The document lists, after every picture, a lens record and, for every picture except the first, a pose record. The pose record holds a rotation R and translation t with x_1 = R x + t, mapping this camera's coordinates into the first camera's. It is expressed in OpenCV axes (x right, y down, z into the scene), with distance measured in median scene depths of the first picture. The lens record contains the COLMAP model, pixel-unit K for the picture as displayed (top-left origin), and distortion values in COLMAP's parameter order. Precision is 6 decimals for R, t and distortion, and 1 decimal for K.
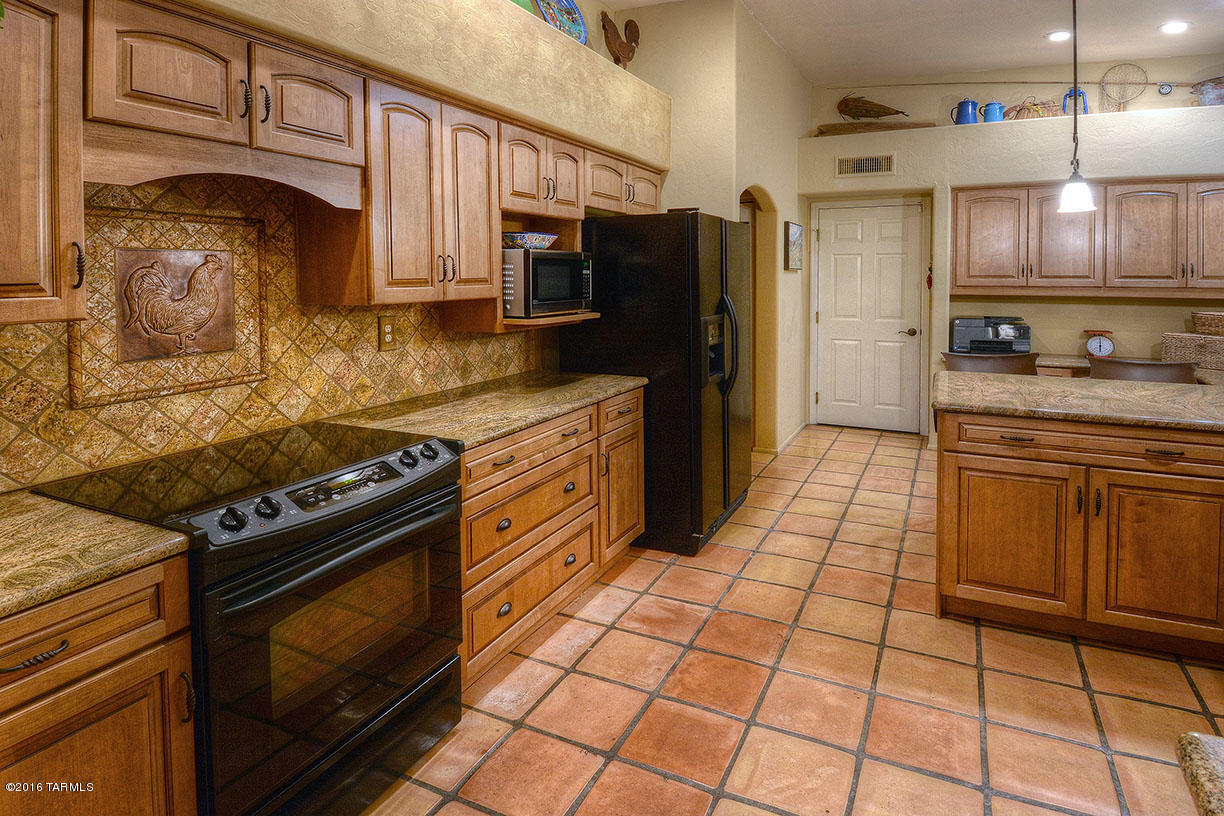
lens RADIAL K [[671.3, 0, 616.3], [0, 671.3, 380.4], [0, 0, 1]] dist [0.052649, -0.055500]
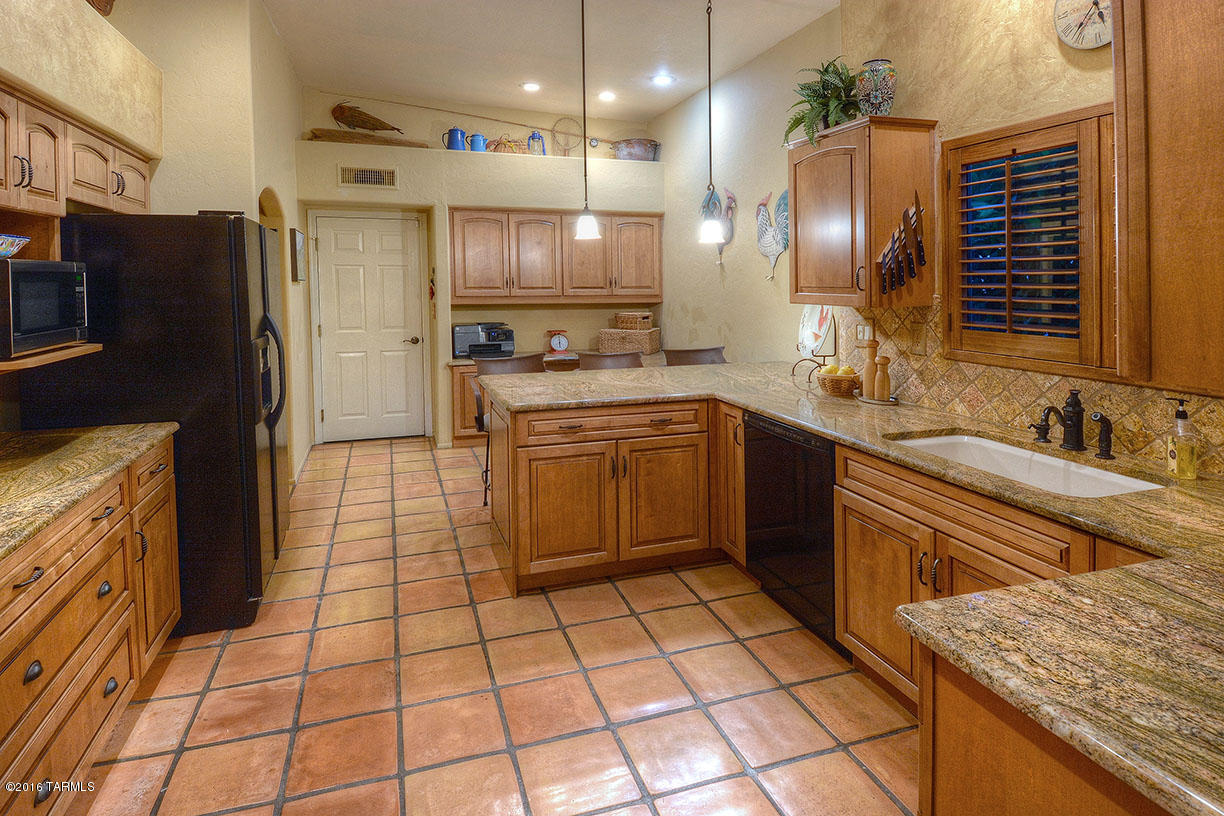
lens RADIAL K [[671.3, 0, 616.3], [0, 671.3, 380.4], [0, 0, 1]] dist [0.052649, -0.055500]
pose [[0.714754, -0.104532, 0.691520, -0.136051], [0.111998, 0.993114, 0.034361, -0.022837], [-0.690350, 0.052889, 0.721540, 0.075213]]
